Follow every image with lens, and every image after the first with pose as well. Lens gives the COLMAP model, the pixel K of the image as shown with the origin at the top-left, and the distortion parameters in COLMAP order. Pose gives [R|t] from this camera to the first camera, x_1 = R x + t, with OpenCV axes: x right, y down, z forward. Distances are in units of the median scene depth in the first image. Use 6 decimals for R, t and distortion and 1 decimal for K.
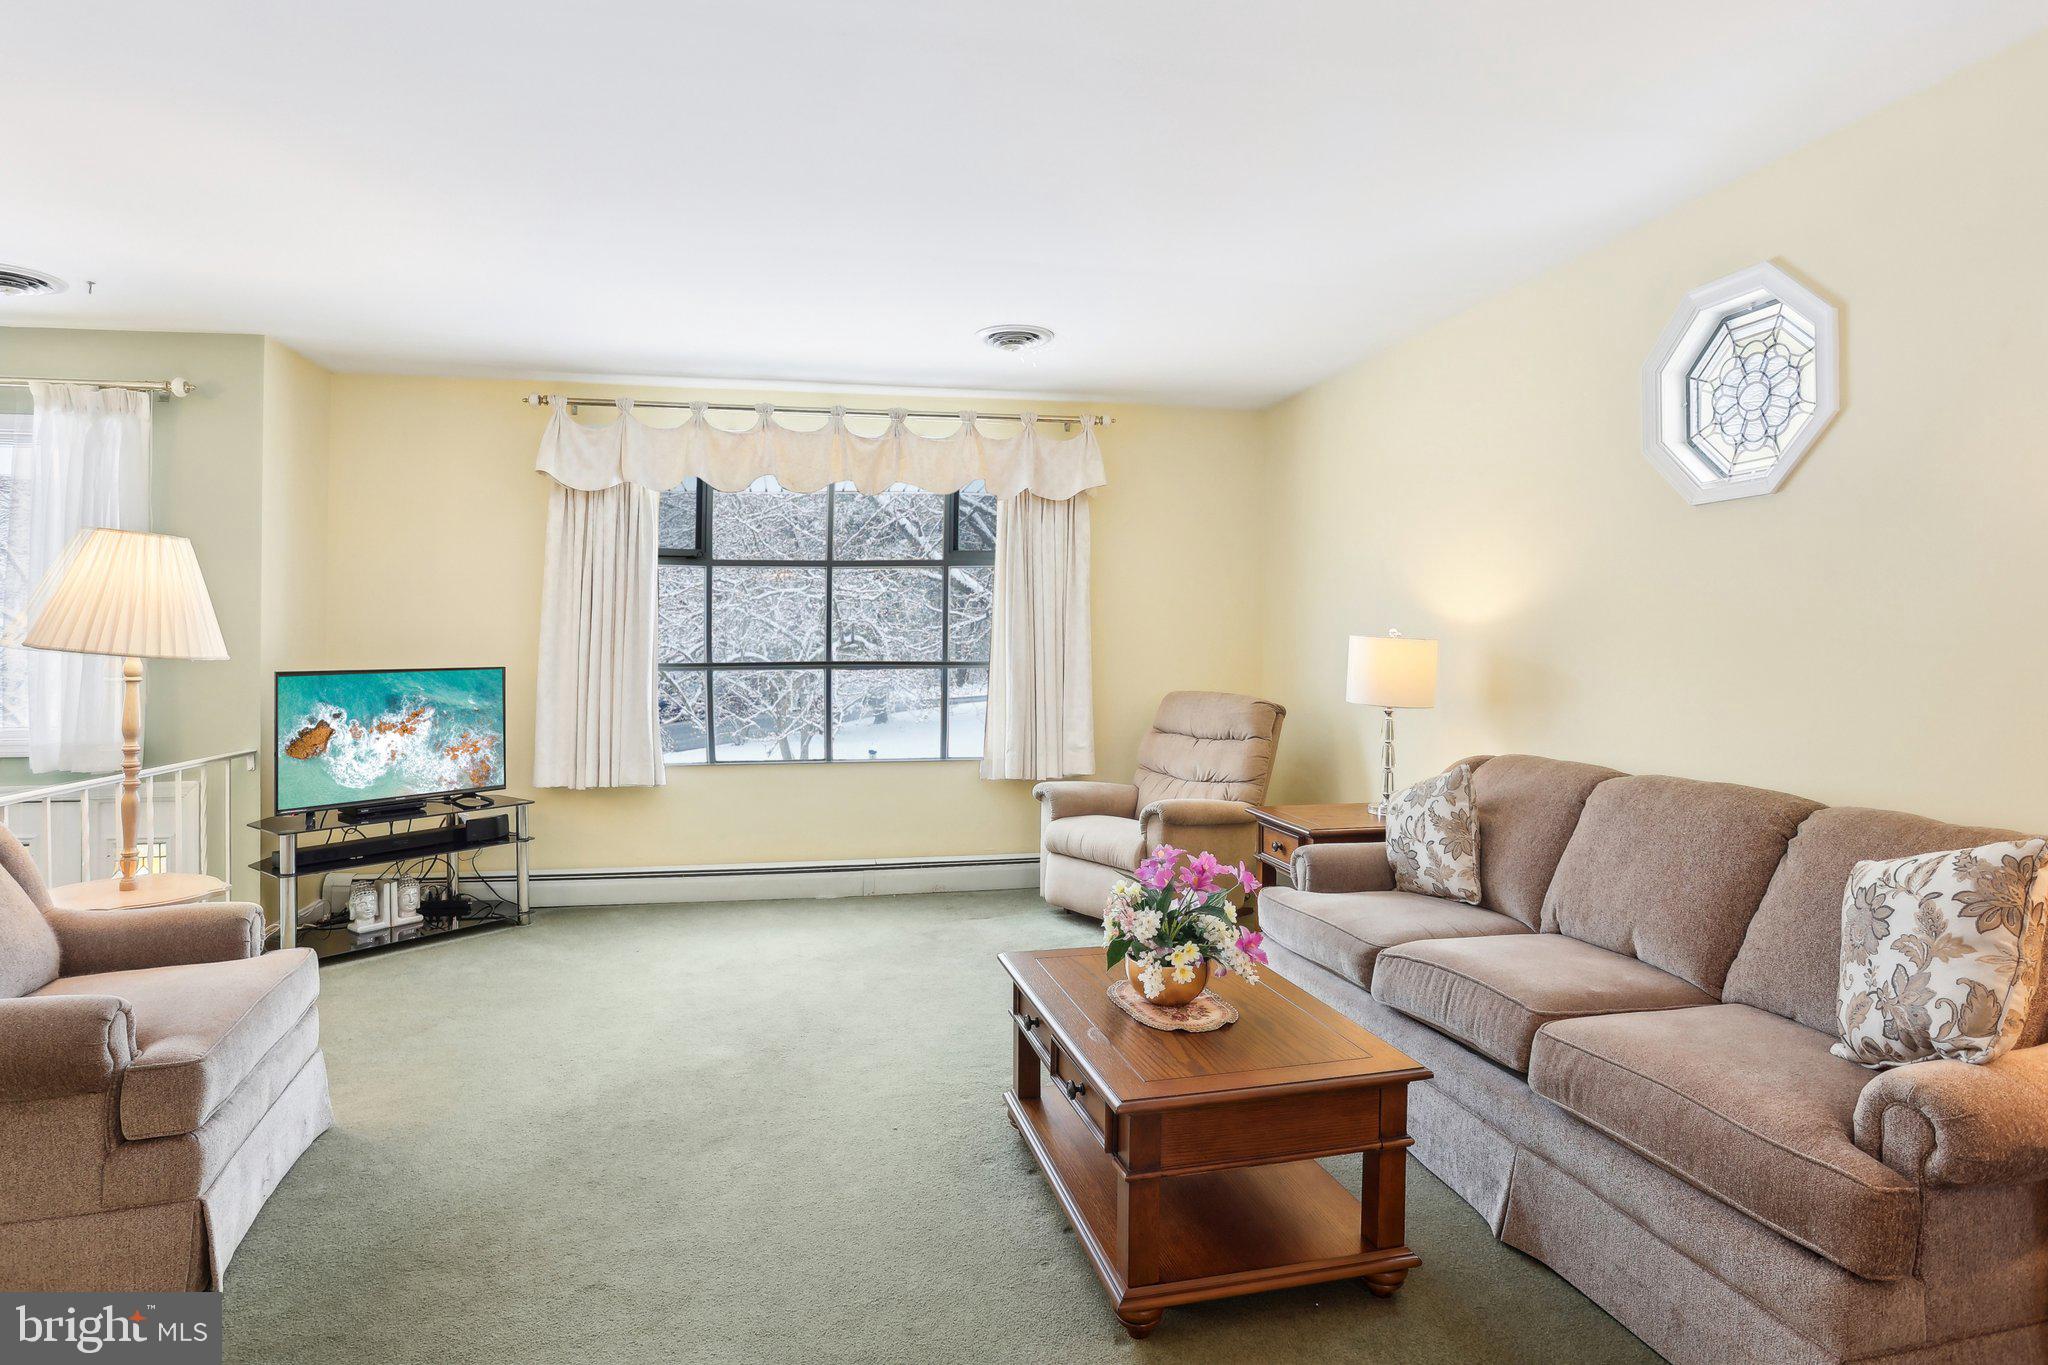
lens RADIAL K [[1081.5, 0, 1018.4], [0, 1081.5, 635.6], [0, 0, 1]] dist [-0.051440, 0.007970]
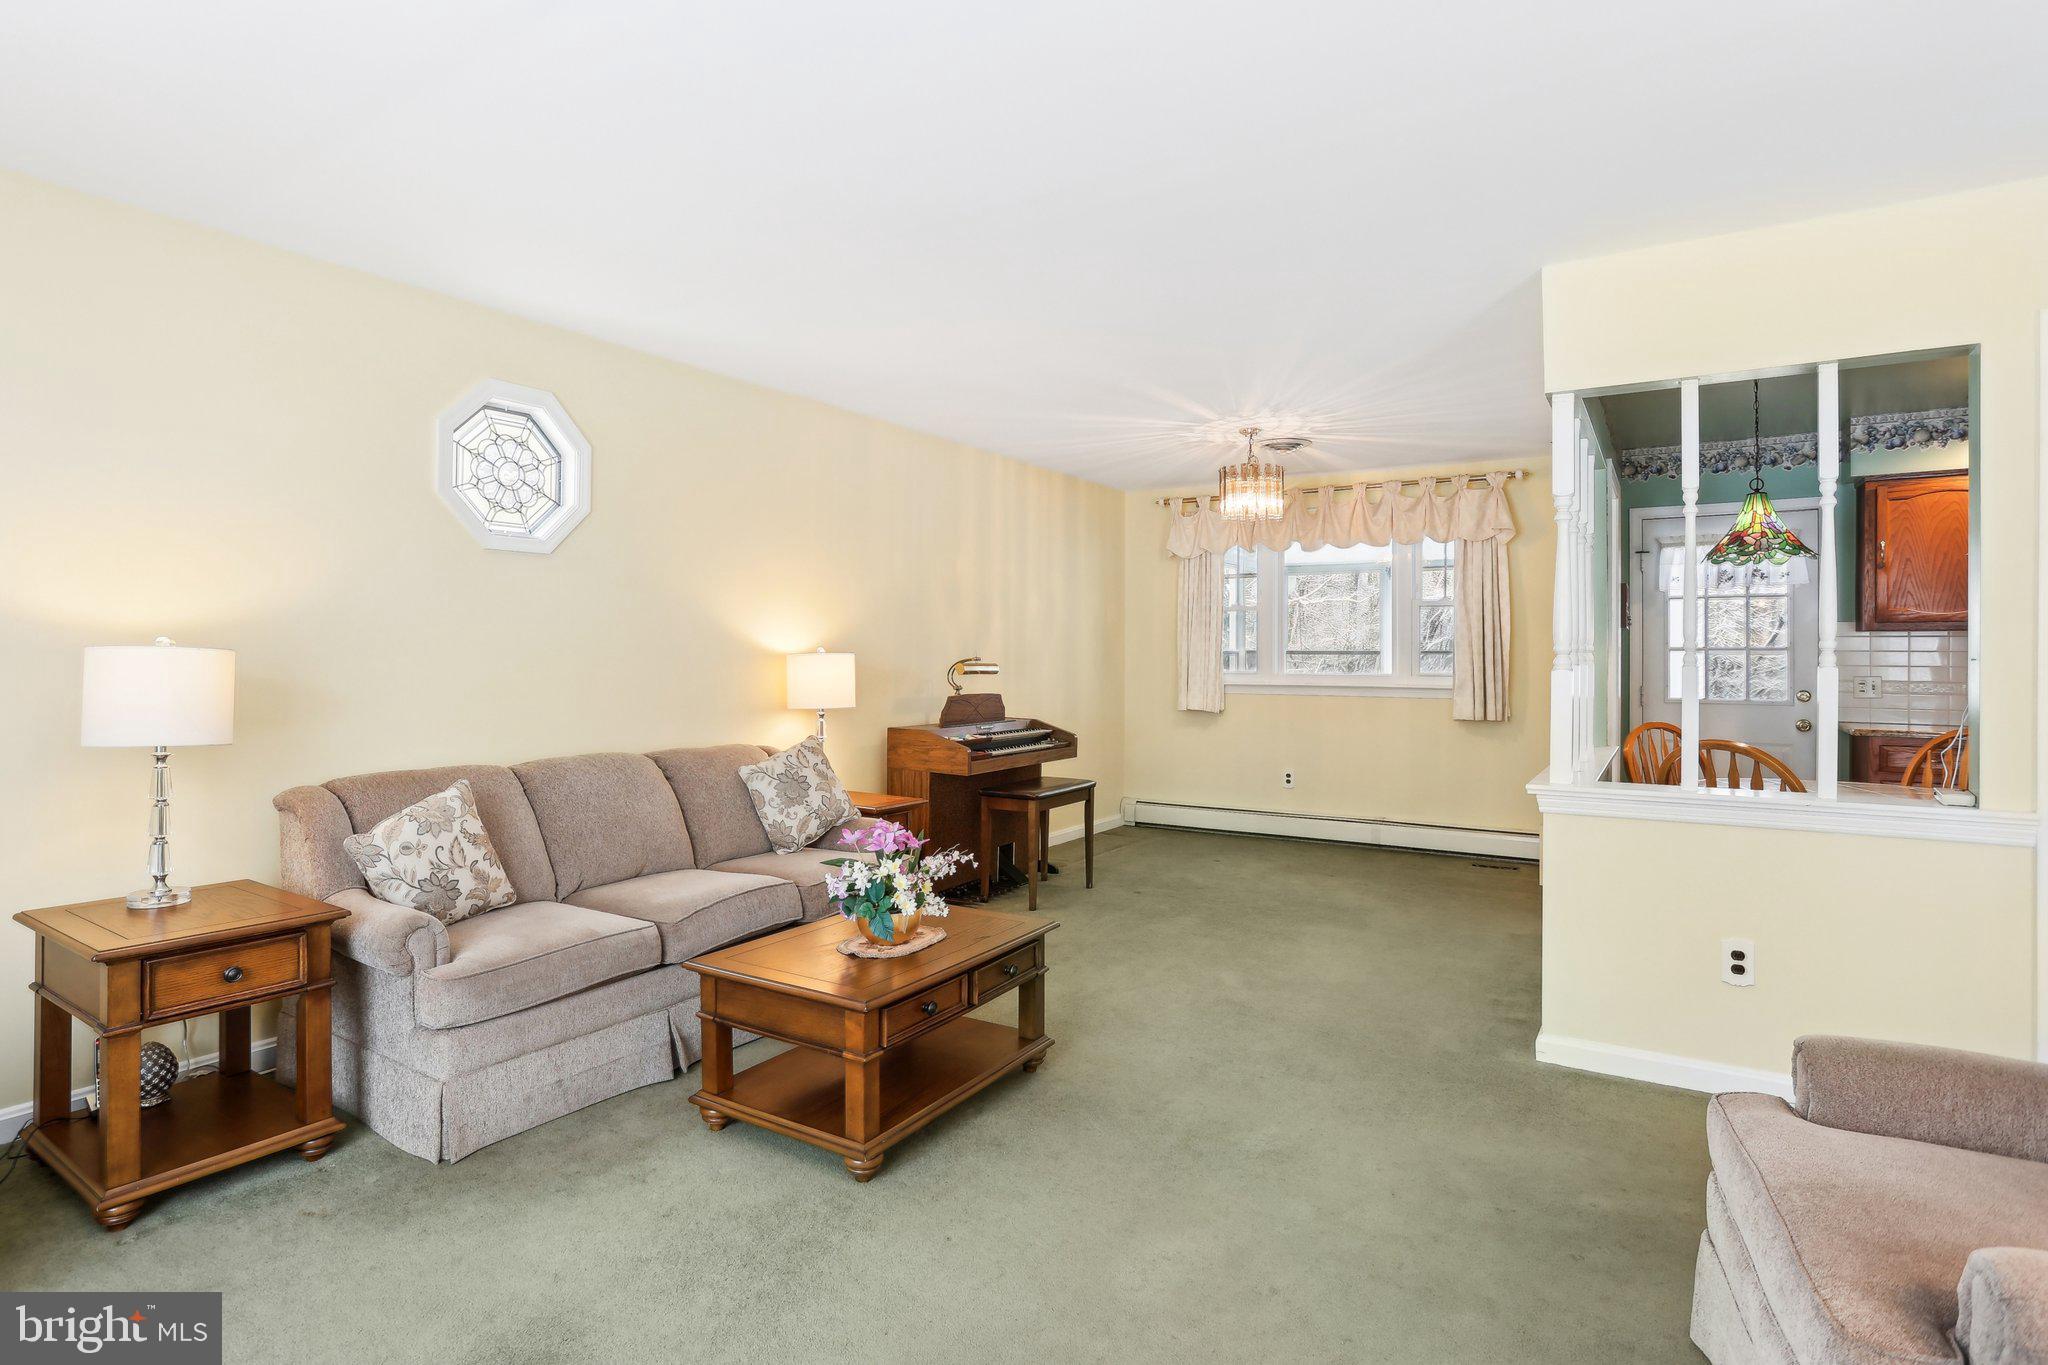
lens RADIAL K [[1062.6, 0, 949.3], [0, 1062.6, 627.3], [0, 0, 1]] dist [-0.060659, 0.023406]
pose [[-0.704974, 0.016259, 0.709047, -0.425973], [-0.009788, 0.999419, -0.032649, 0.005090], [-0.709166, -0.029957, -0.704405, 0.984141]]
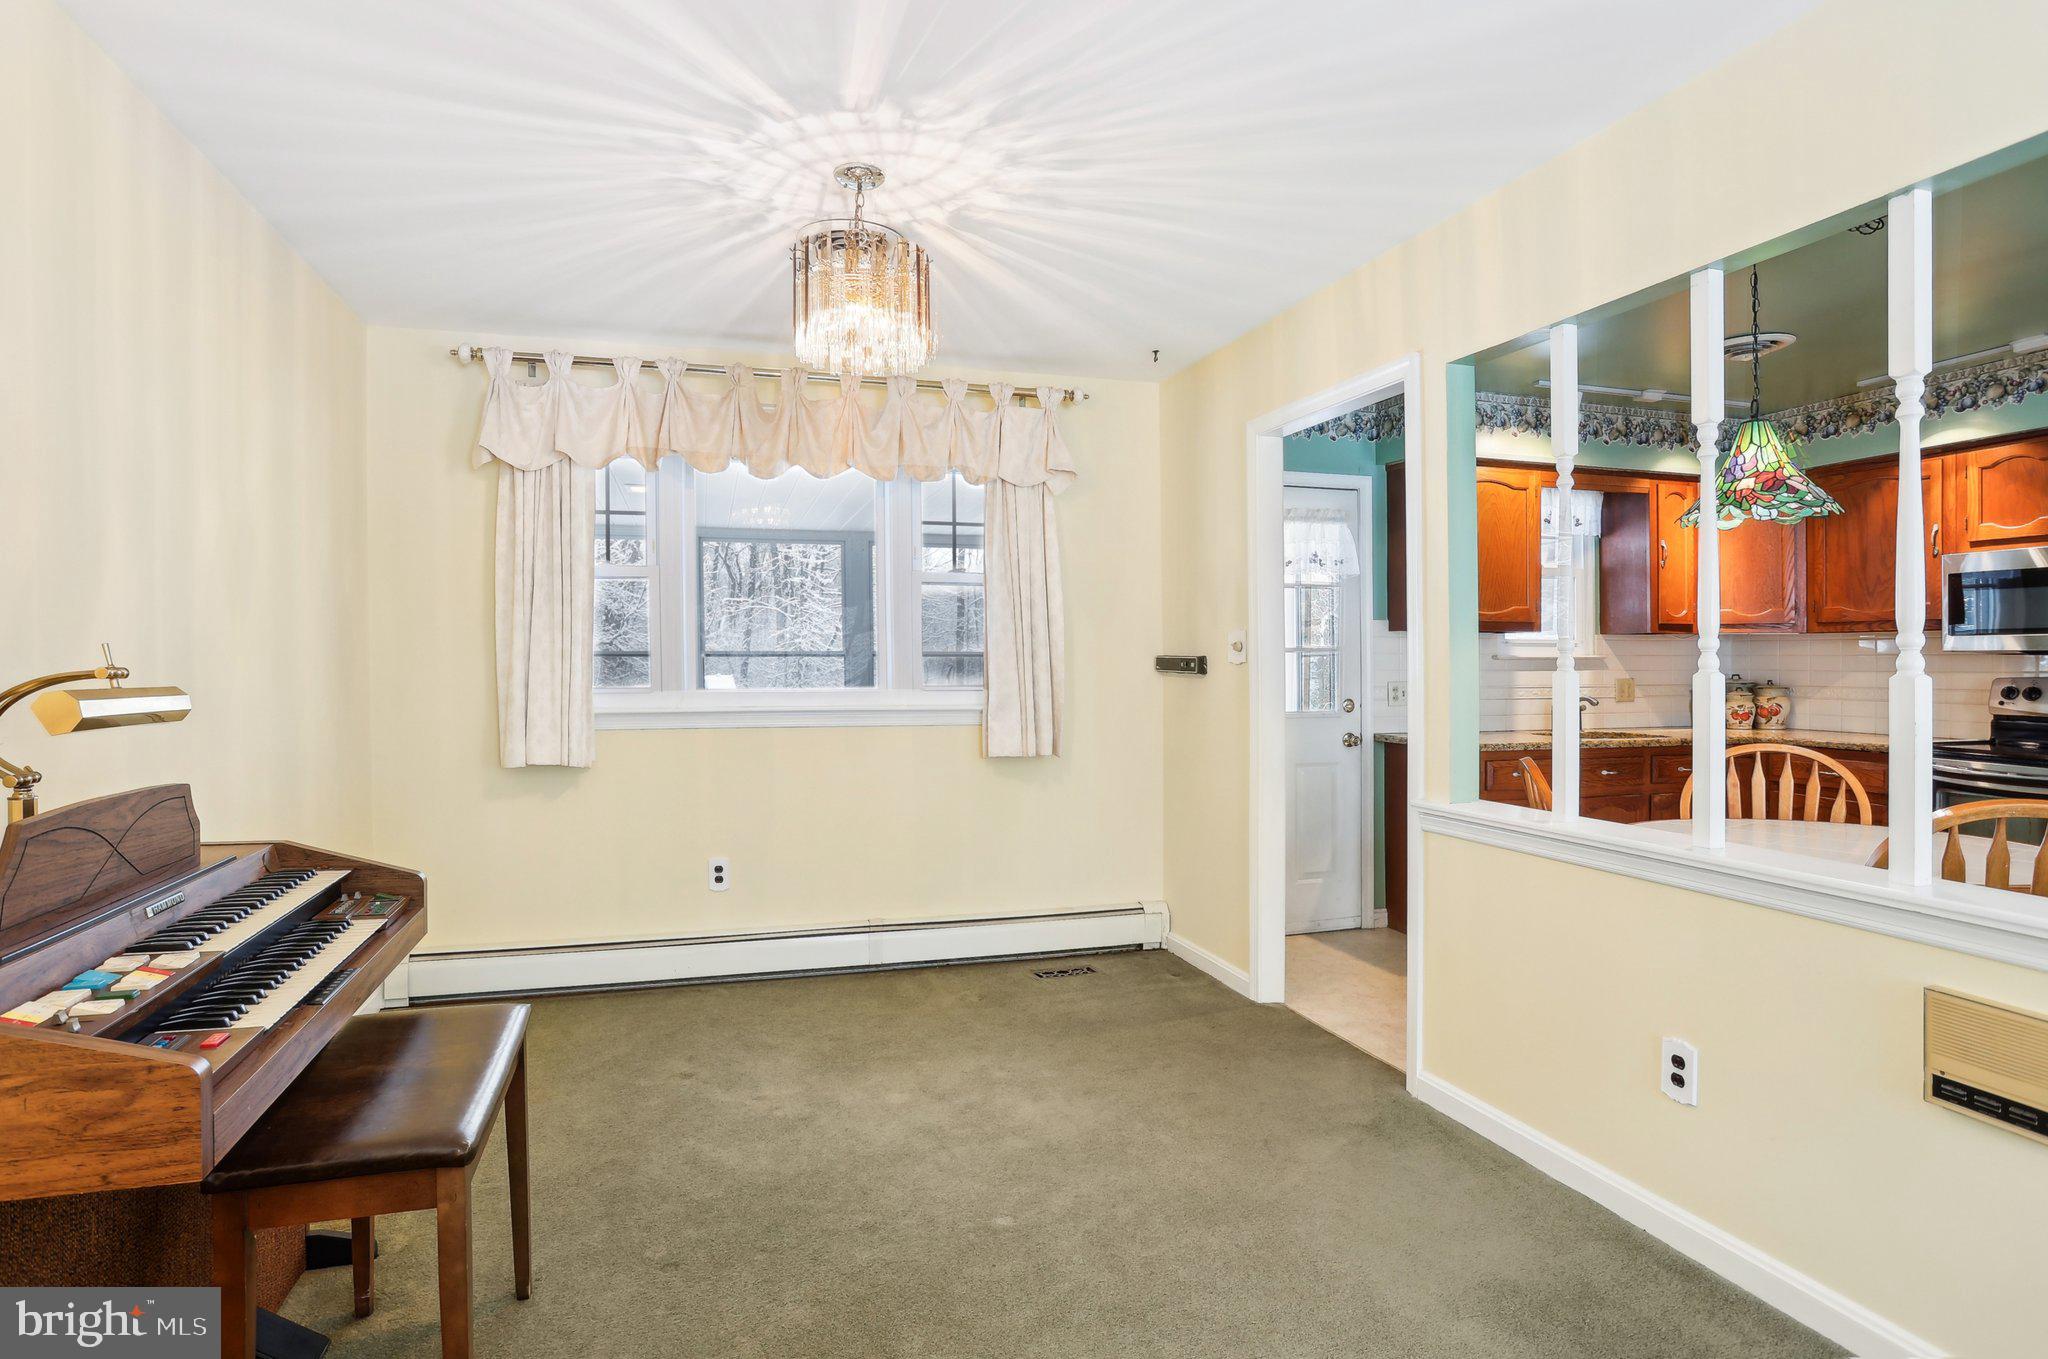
lens RADIAL K [[1062.6, 0, 1002.1], [0, 1062.6, 673.8], [0, 0, 1]] dist [-0.060659, 0.023406]
pose [[-0.991778, 0.001250, -0.127968, 0.220362], [0.000800, 0.999993, 0.003566, 0.000628], [0.127972, 0.003435, -0.991772, 0.424451]]
